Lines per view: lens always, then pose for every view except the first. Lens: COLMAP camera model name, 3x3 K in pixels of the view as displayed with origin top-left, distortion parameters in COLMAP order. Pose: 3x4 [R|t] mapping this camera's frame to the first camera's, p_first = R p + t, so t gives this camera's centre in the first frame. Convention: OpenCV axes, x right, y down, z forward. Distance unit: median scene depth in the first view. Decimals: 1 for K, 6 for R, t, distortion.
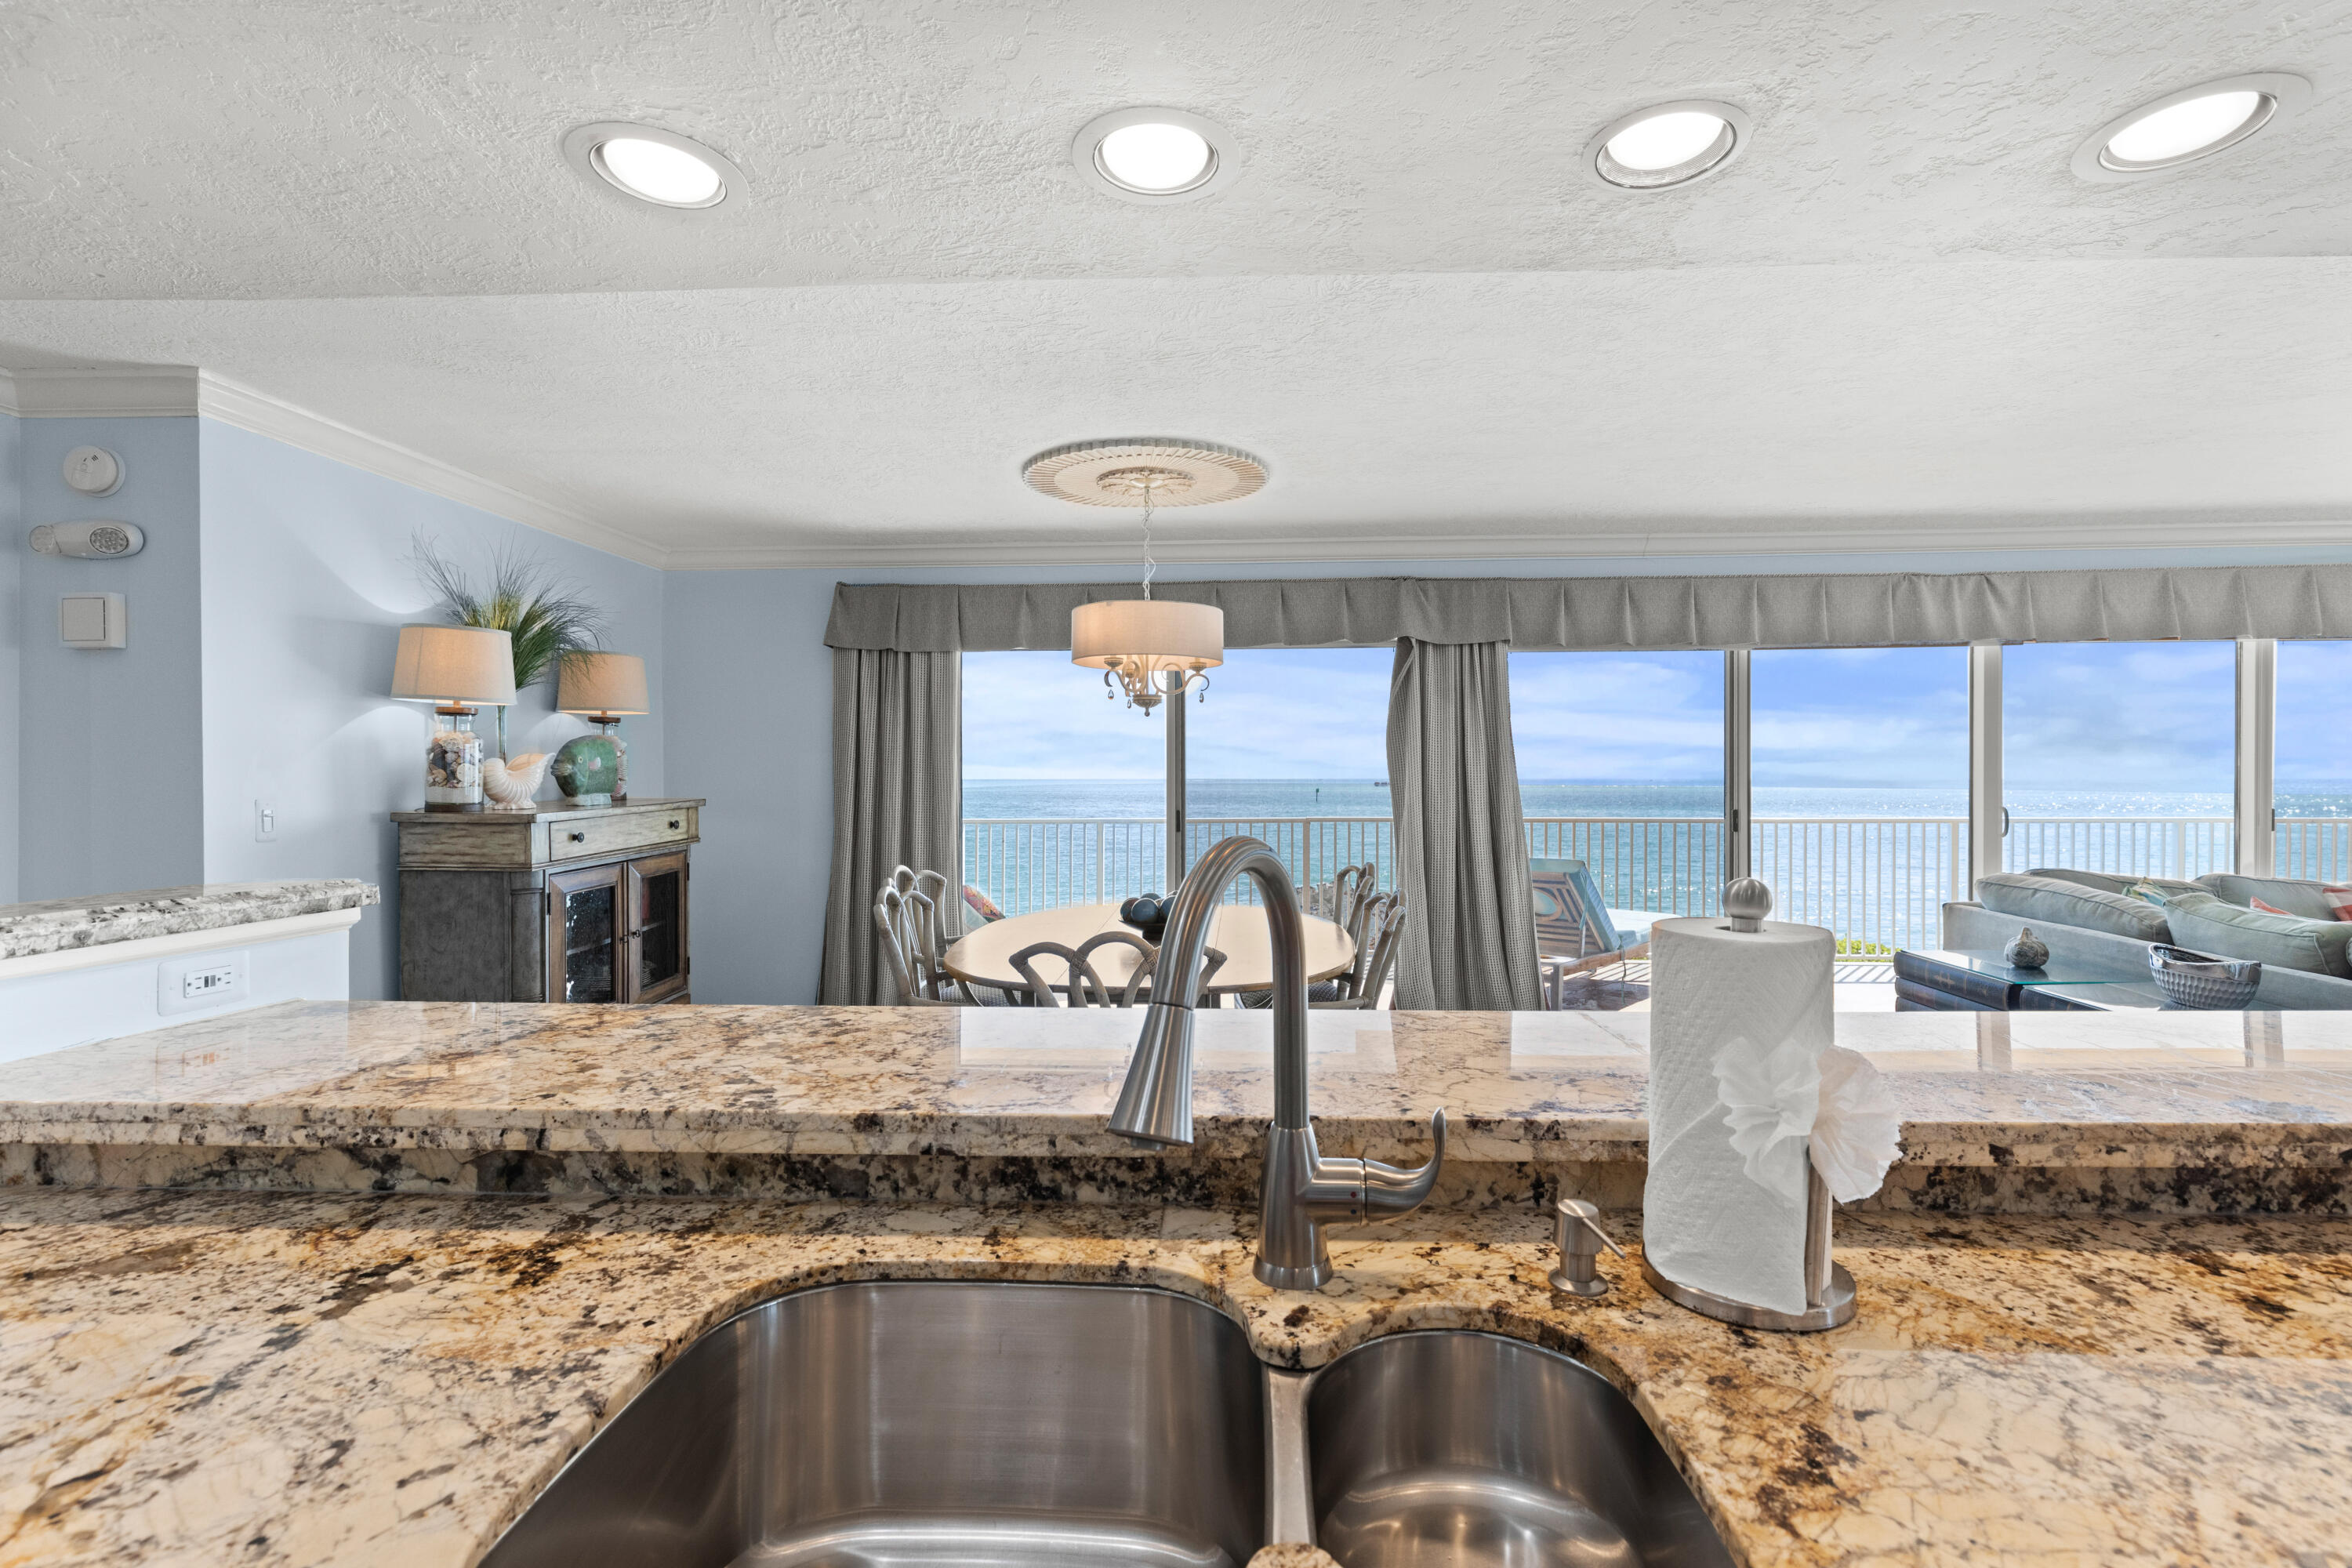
lens RADIAL K [[1082.6, 0, 1188.5], [0, 1082.6, 782.6], [0, 0, 1]] dist [0.006277, -0.001582]
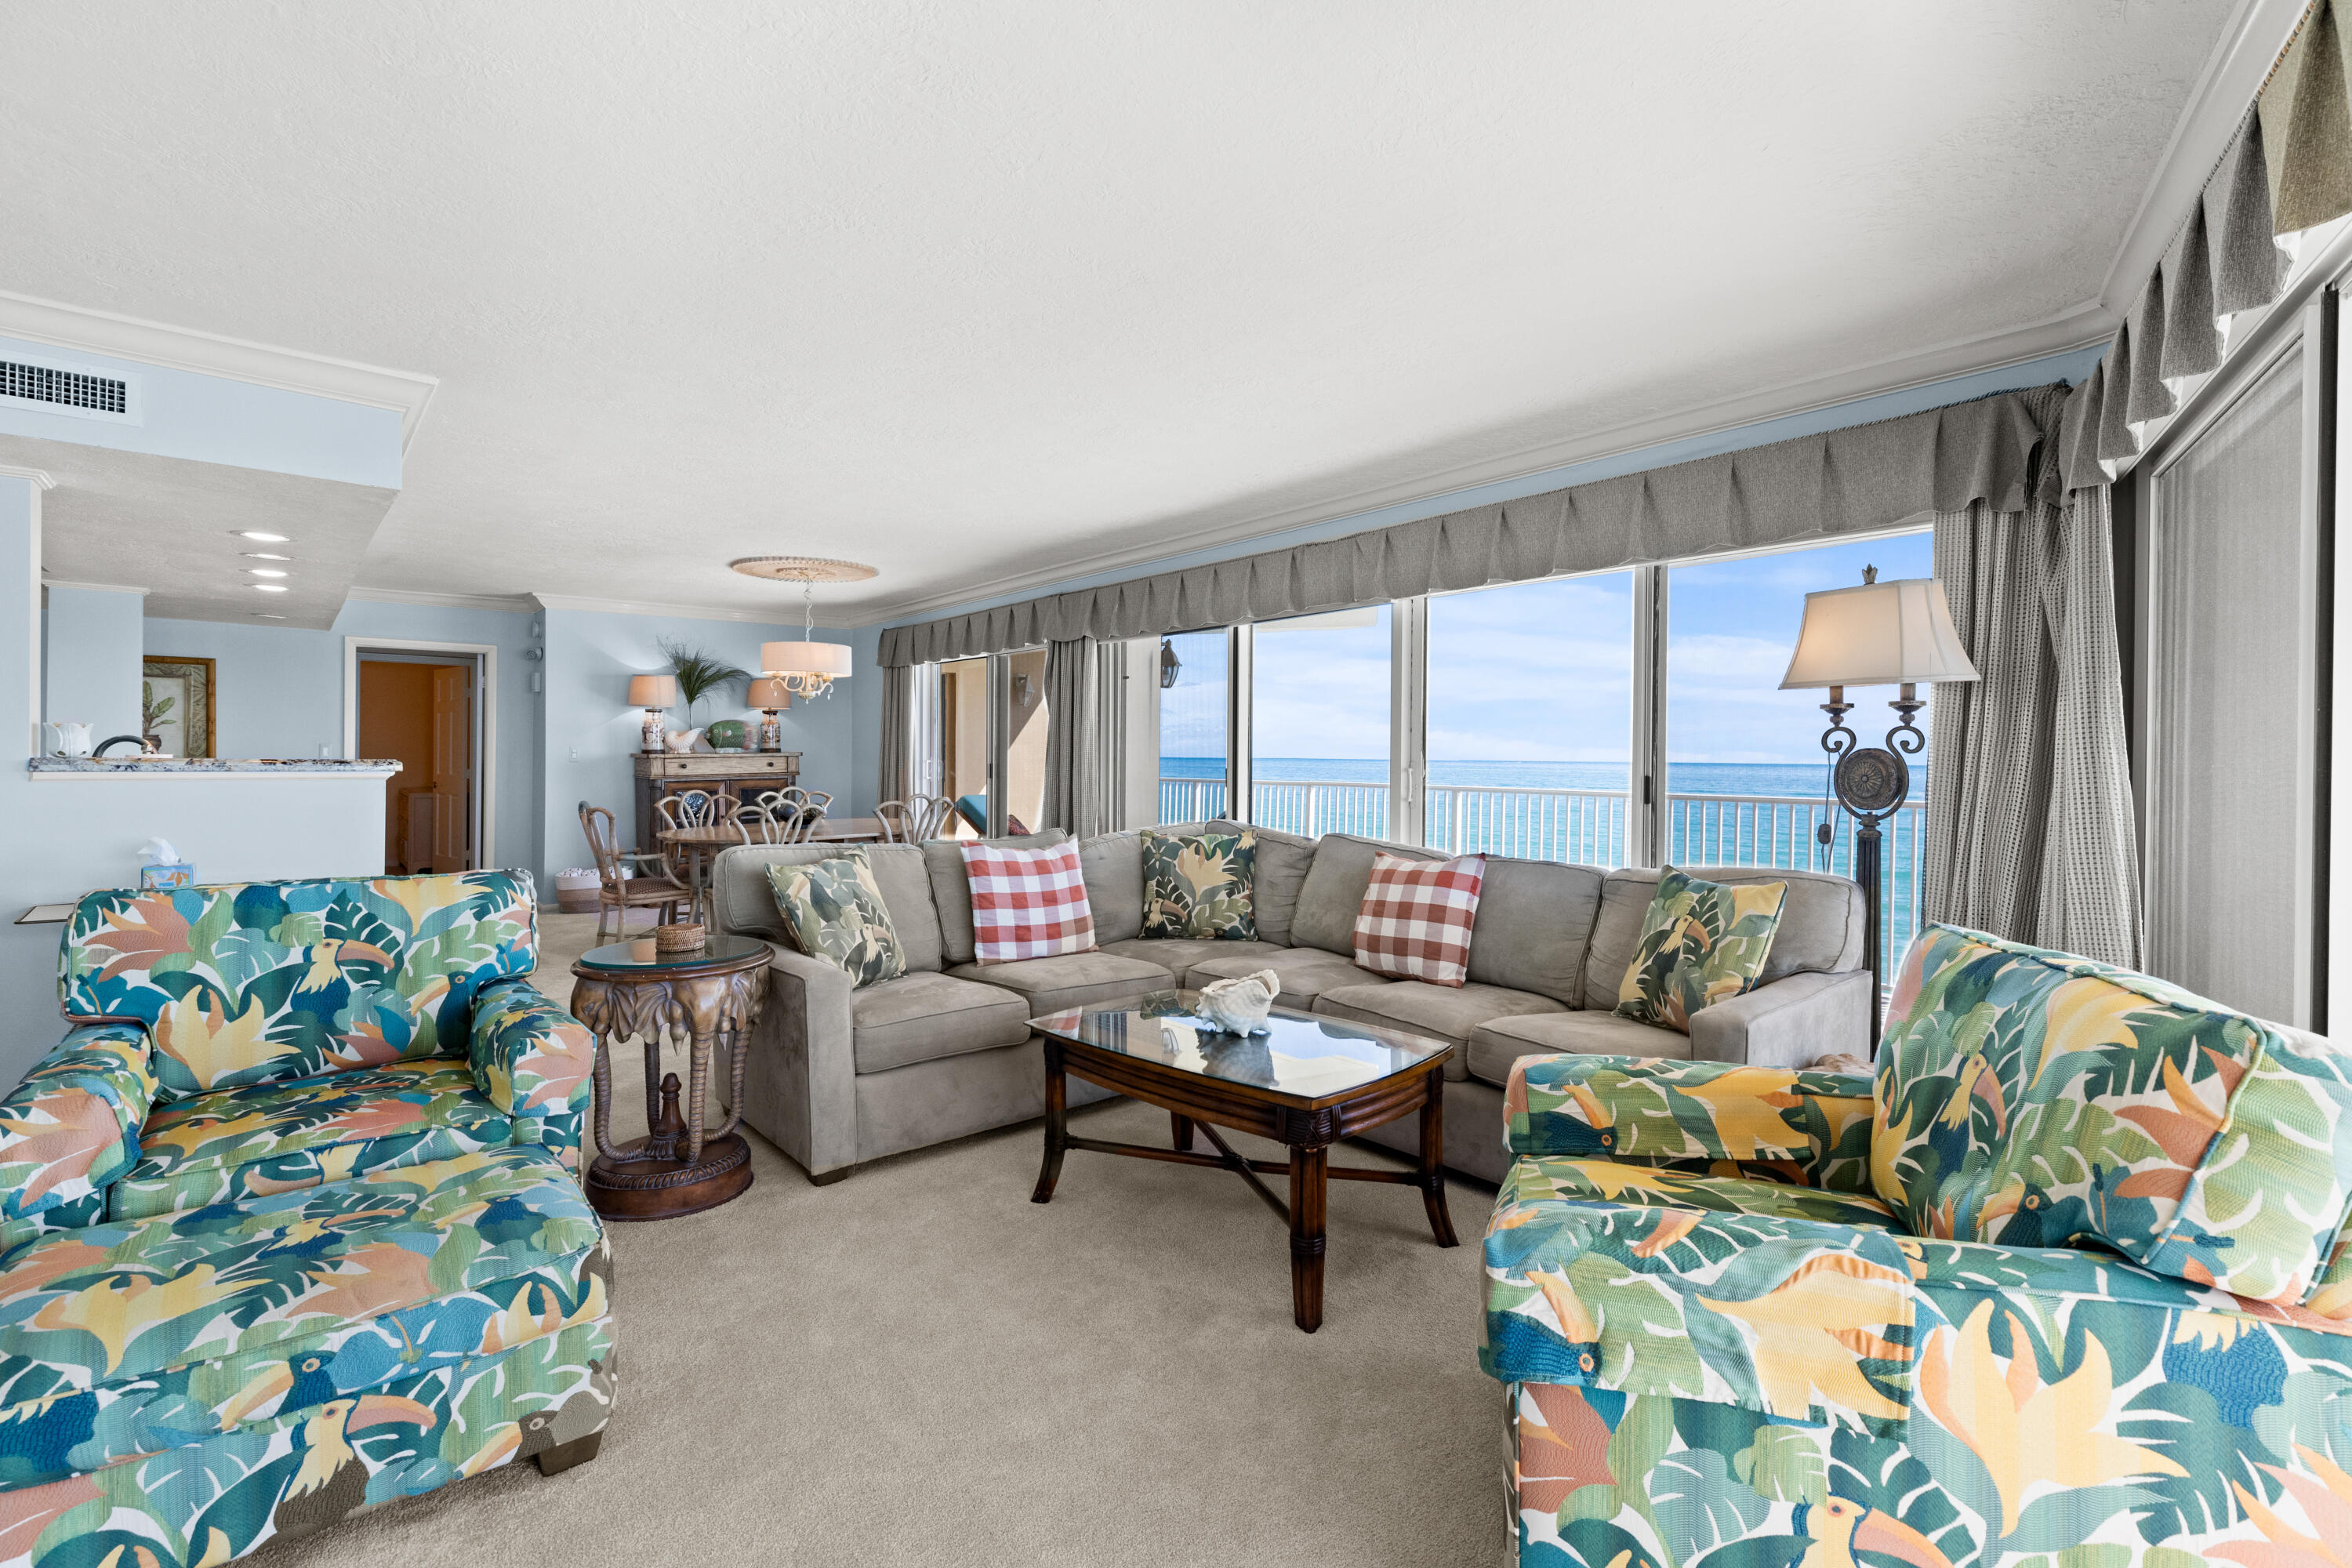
lens RADIAL K [[1082.6, 0, 1189.3], [0, 1082.6, 764.1], [0, 0, 1]] dist [0.006277, -0.001582]
pose [[0.679232, 0.011614, -0.733831, 6.096067], [-0.013059, 0.999908, 0.003738, 0.085382], [0.733807, 0.007043, 0.679321, 0.892372]]
